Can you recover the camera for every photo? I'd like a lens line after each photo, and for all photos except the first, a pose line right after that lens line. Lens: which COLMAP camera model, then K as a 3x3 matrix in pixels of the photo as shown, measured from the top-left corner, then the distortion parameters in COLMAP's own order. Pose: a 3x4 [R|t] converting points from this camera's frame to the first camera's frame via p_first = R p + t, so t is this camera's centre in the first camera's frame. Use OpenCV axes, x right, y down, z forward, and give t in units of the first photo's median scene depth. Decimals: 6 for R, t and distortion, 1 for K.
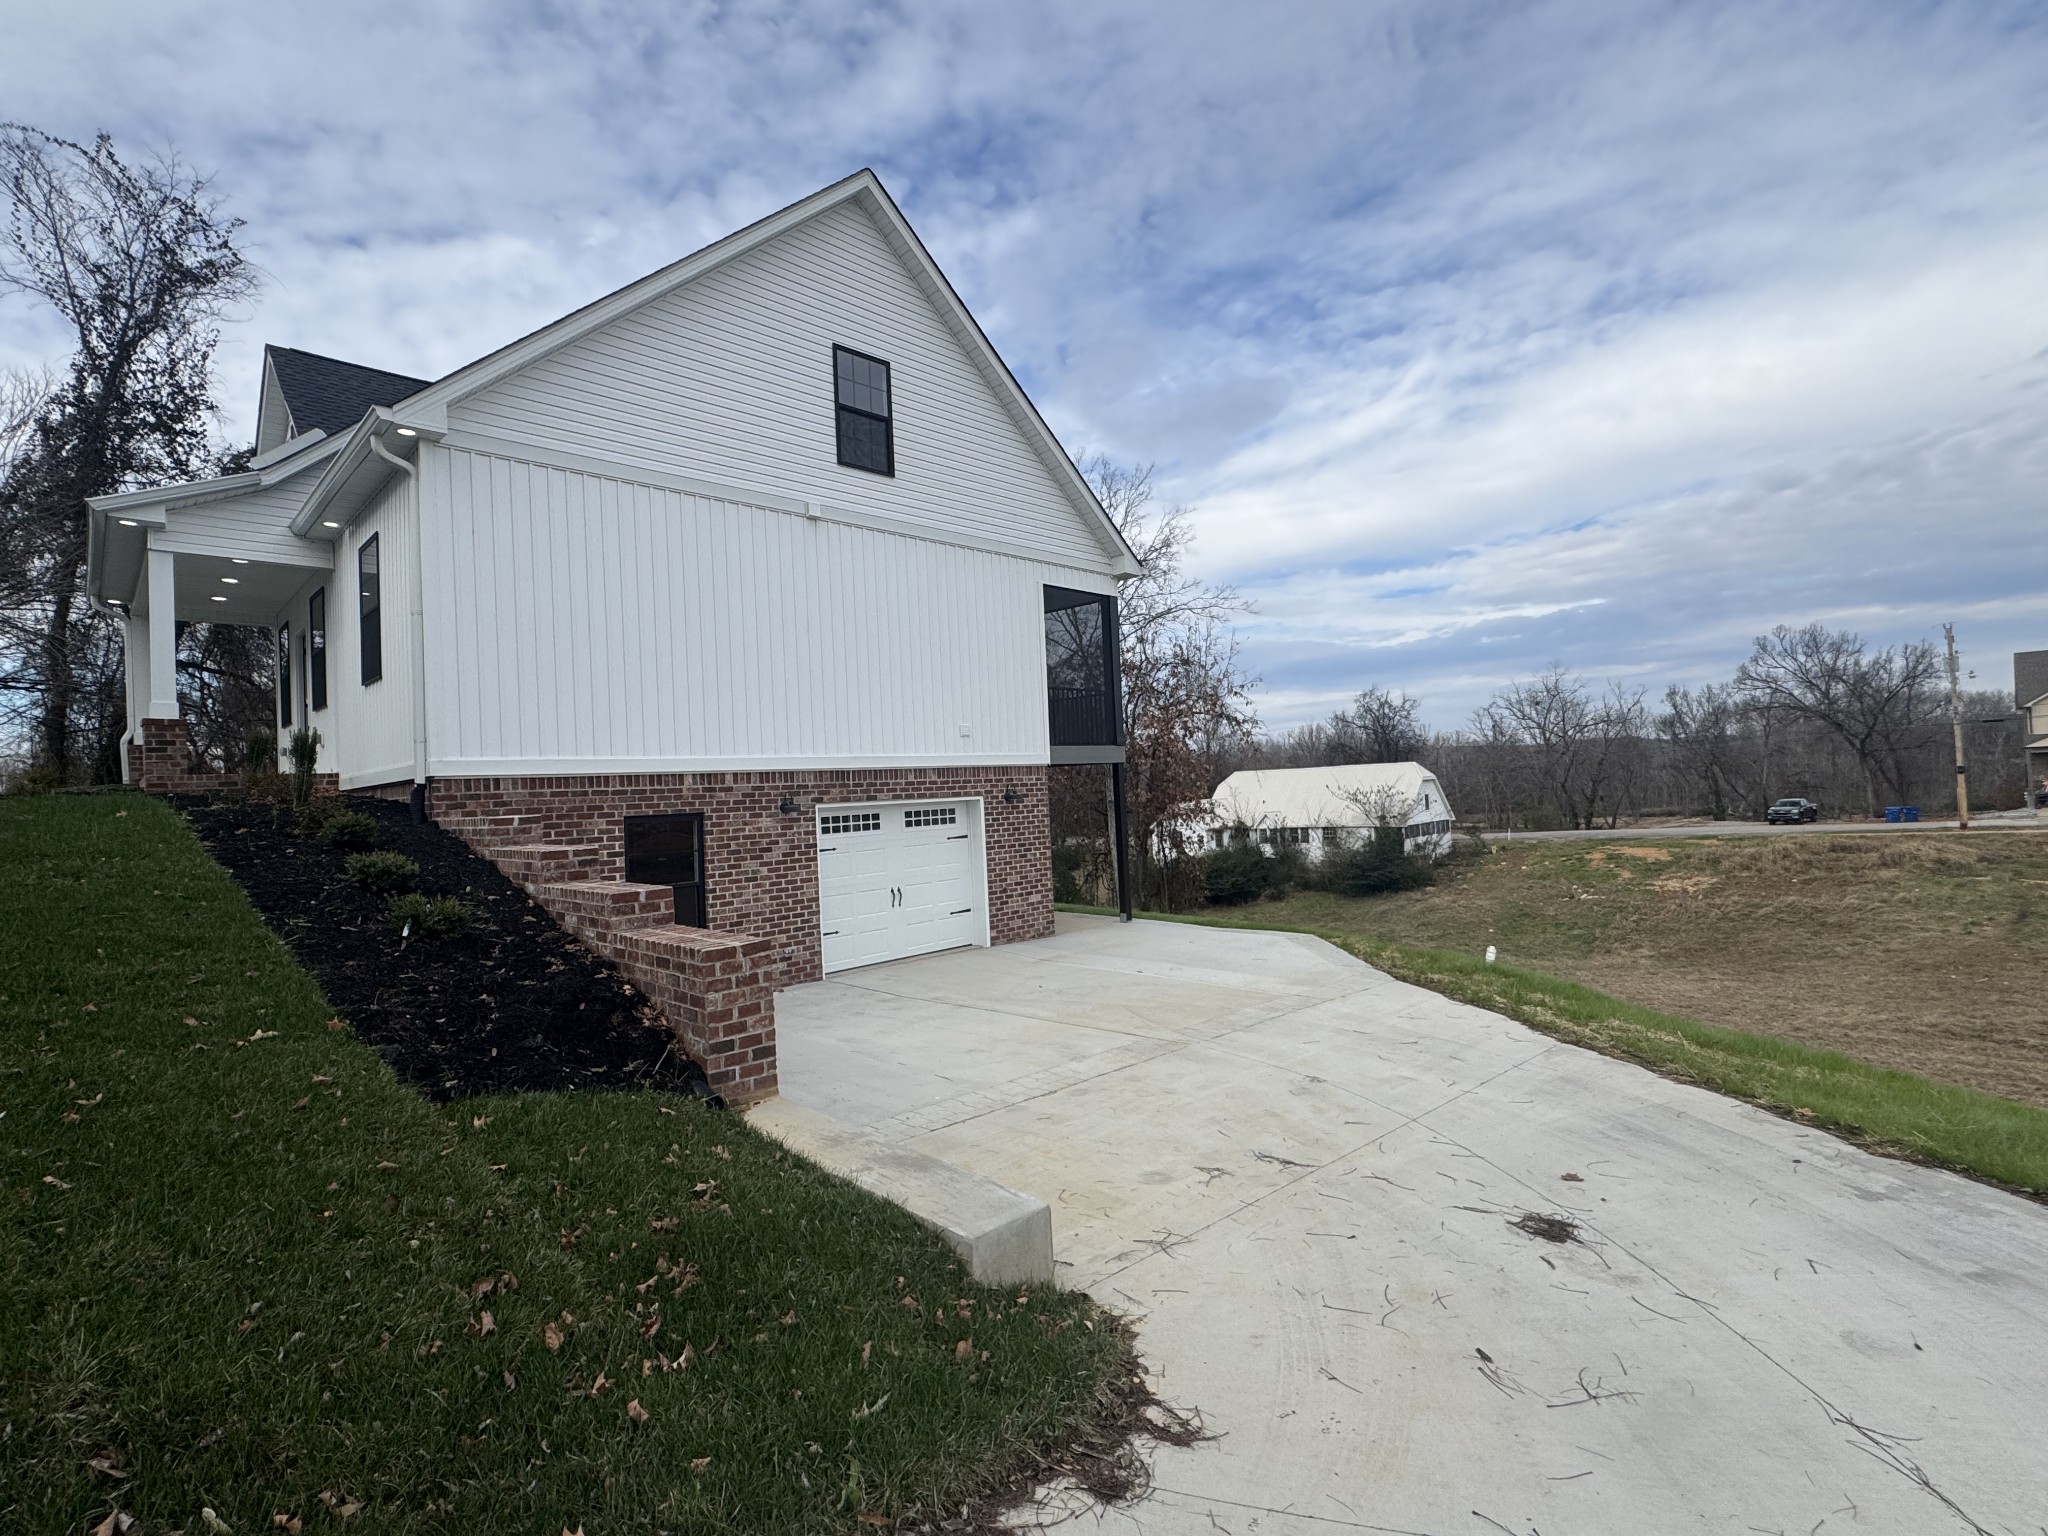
lens RADIAL K [[959.4, 0, 1024.0], [0, 959.4, 768.0], [0, 0, 1]] dist [0.000681, 0.001583]
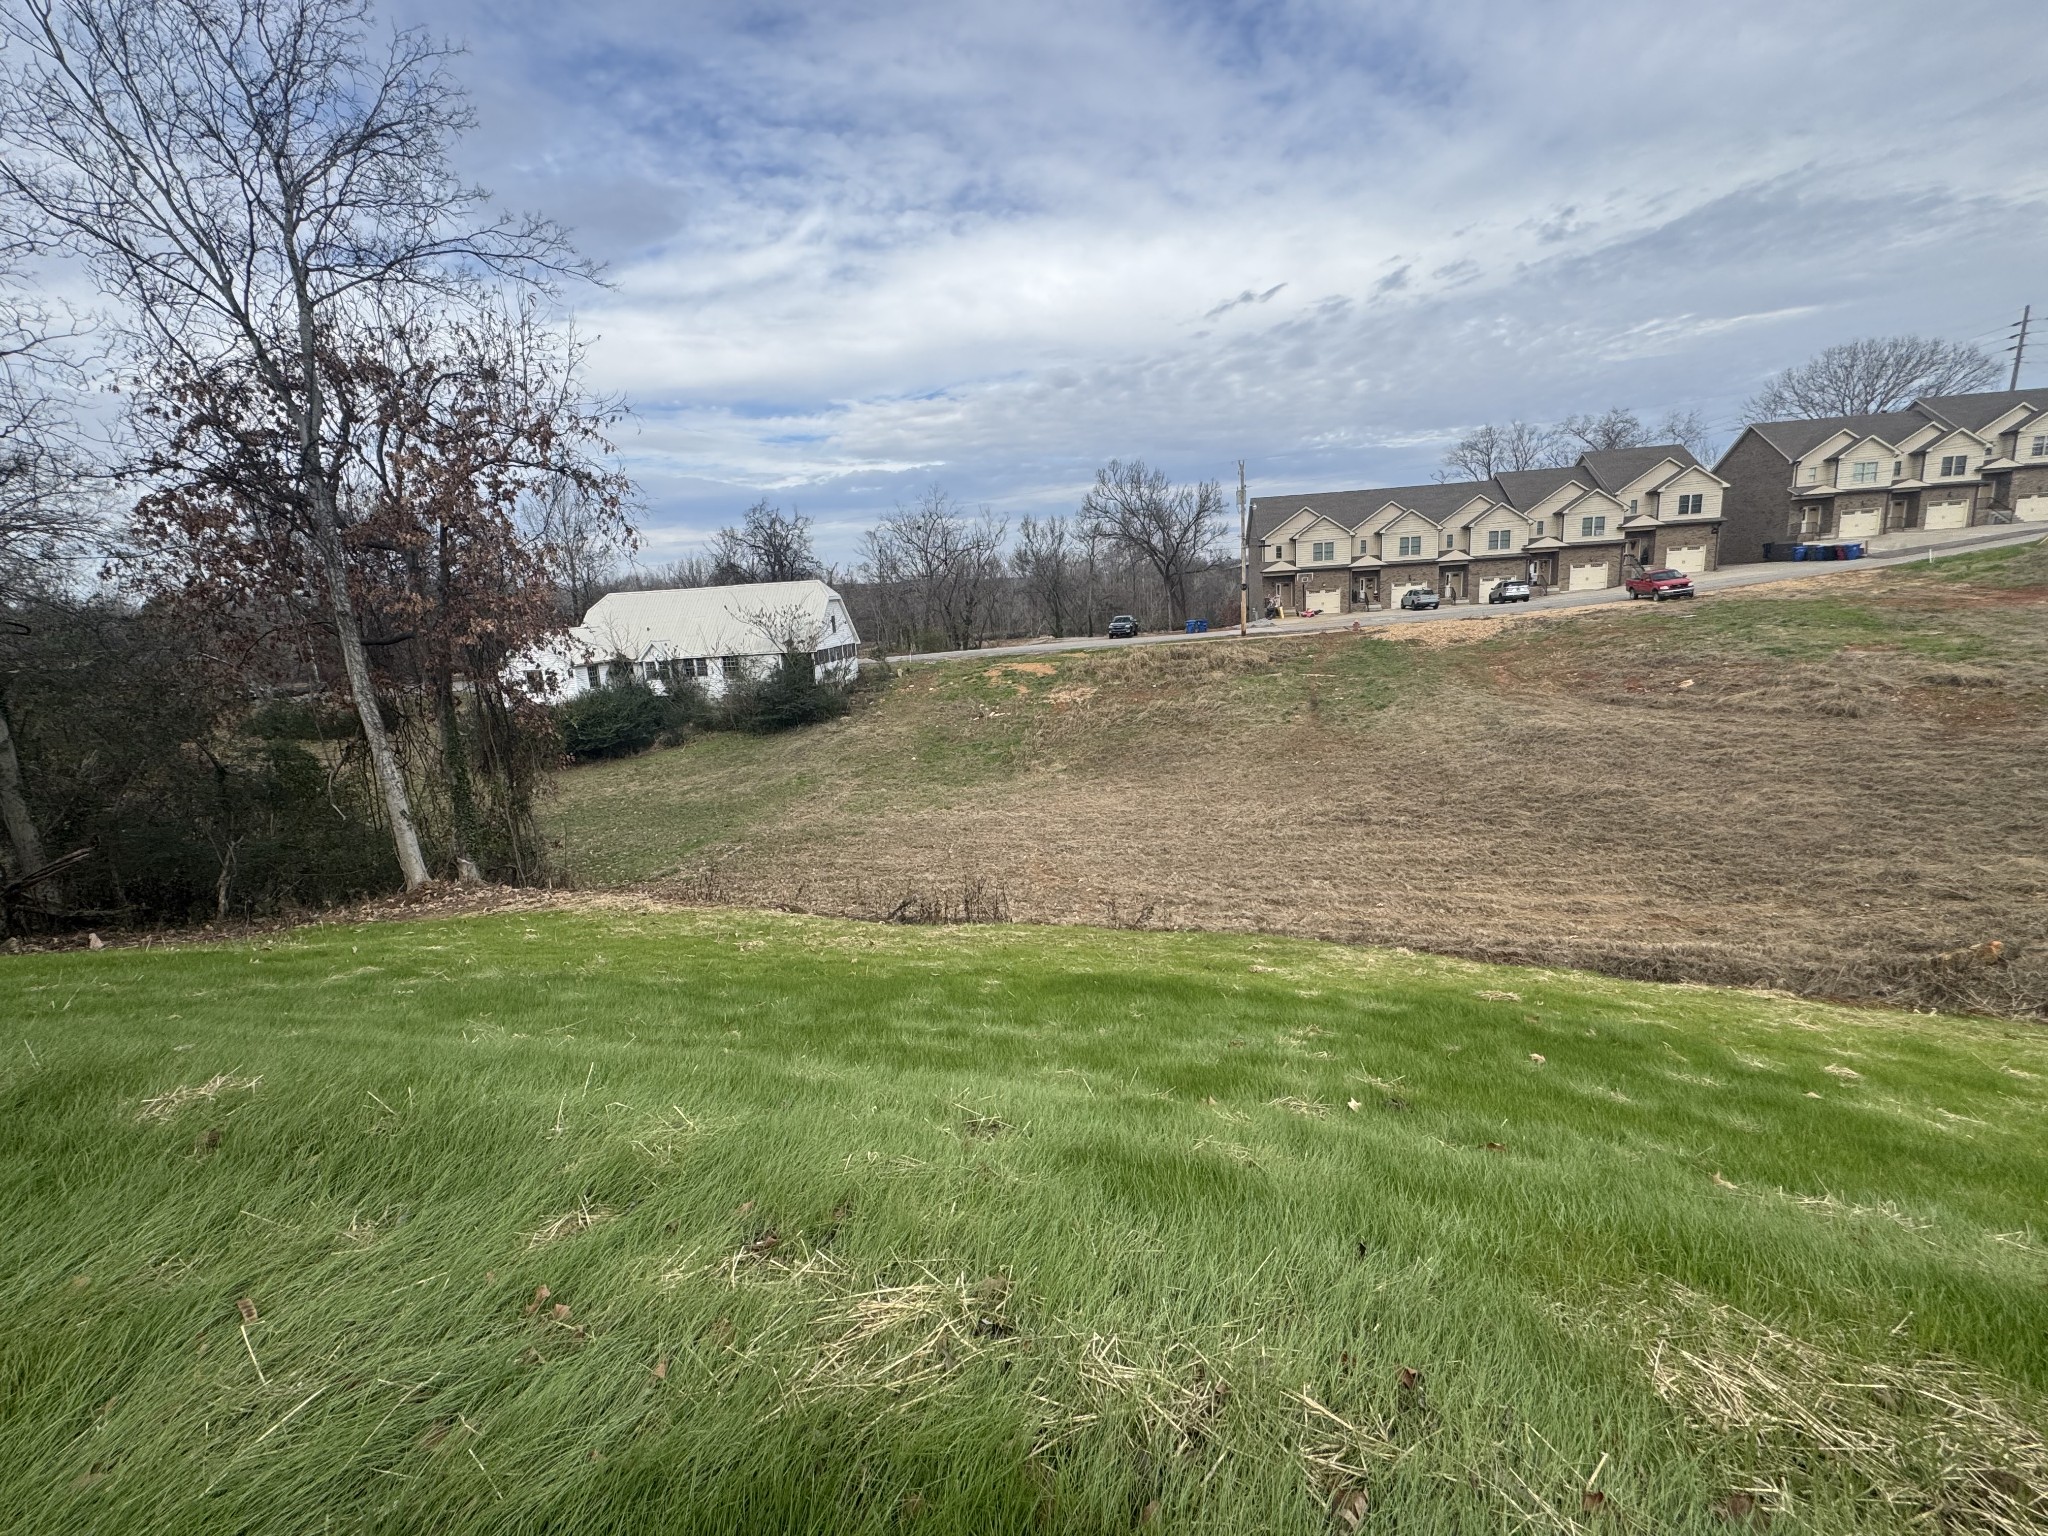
lens RADIAL K [[898.1, 0, 1026.5], [0, 898.1, 775.1], [0, 0, 1]] dist [-0.000131, -0.000306]
pose [[0.801726, -0.118093, 0.585910, 0.050771], [0.006374, 0.981920, 0.189189, 0.017198], [-0.597658, -0.147944, 0.787983, 0.208524]]
